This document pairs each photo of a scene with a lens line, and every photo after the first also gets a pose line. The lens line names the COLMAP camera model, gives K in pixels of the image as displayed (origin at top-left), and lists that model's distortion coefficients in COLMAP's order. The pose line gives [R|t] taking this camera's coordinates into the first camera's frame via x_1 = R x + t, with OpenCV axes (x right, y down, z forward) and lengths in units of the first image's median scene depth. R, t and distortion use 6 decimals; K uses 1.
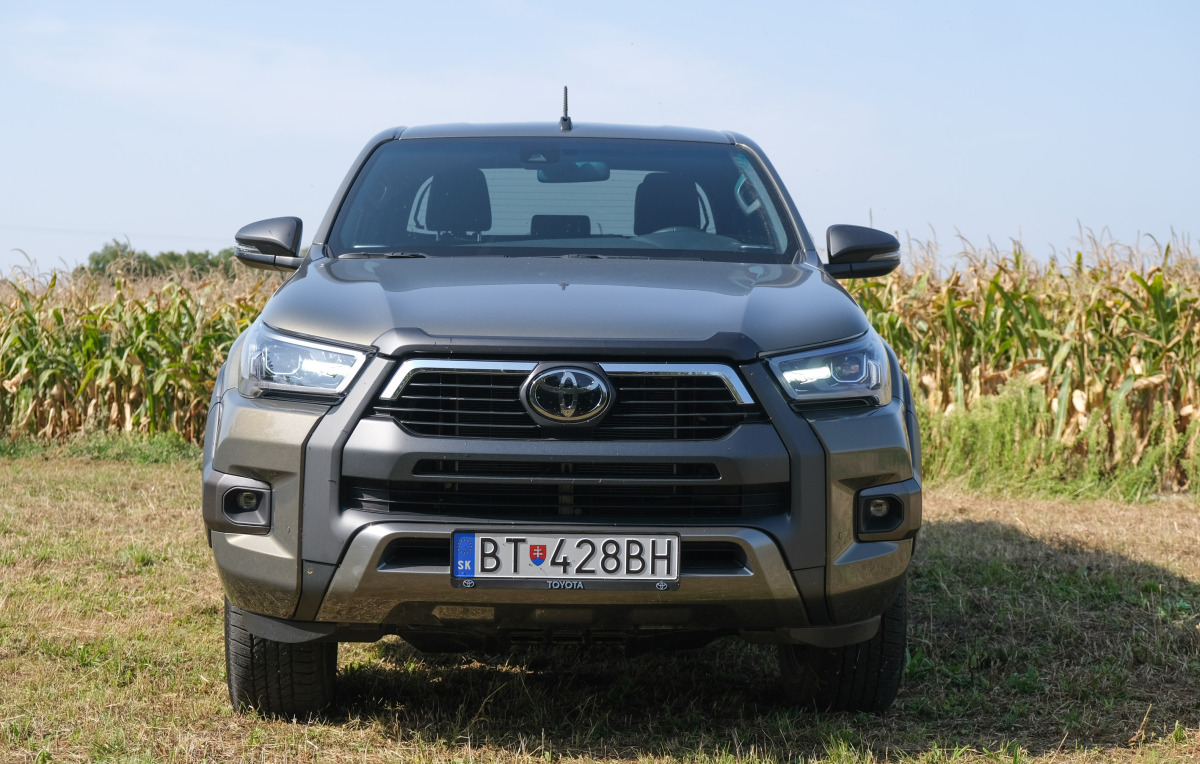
lens RADIAL K [[1963.0, 0, 571.1], [0, 1963.0, 379.5], [0, 0, 1]] dist [0.009542, 0.038285]
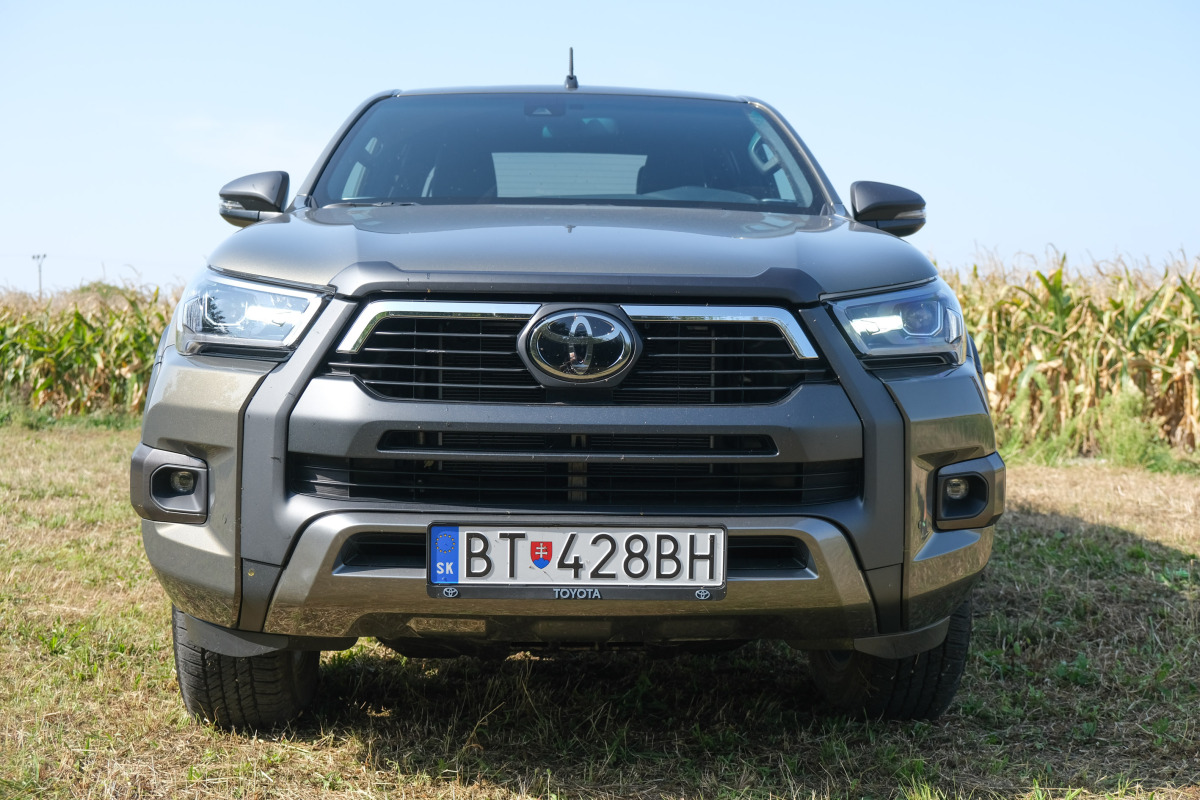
lens RADIAL K [[1393.9, 0, 600.0], [0, 1393.9, 400.0], [0, 0, 1]] dist [-0.007622, -0.005820]
pose [[0.999758, -0.001068, 0.021969, -0.005748], [0.000656, 0.999824, 0.018725, 0.018471], [-0.021985, -0.018706, 0.999583, 0.446364]]
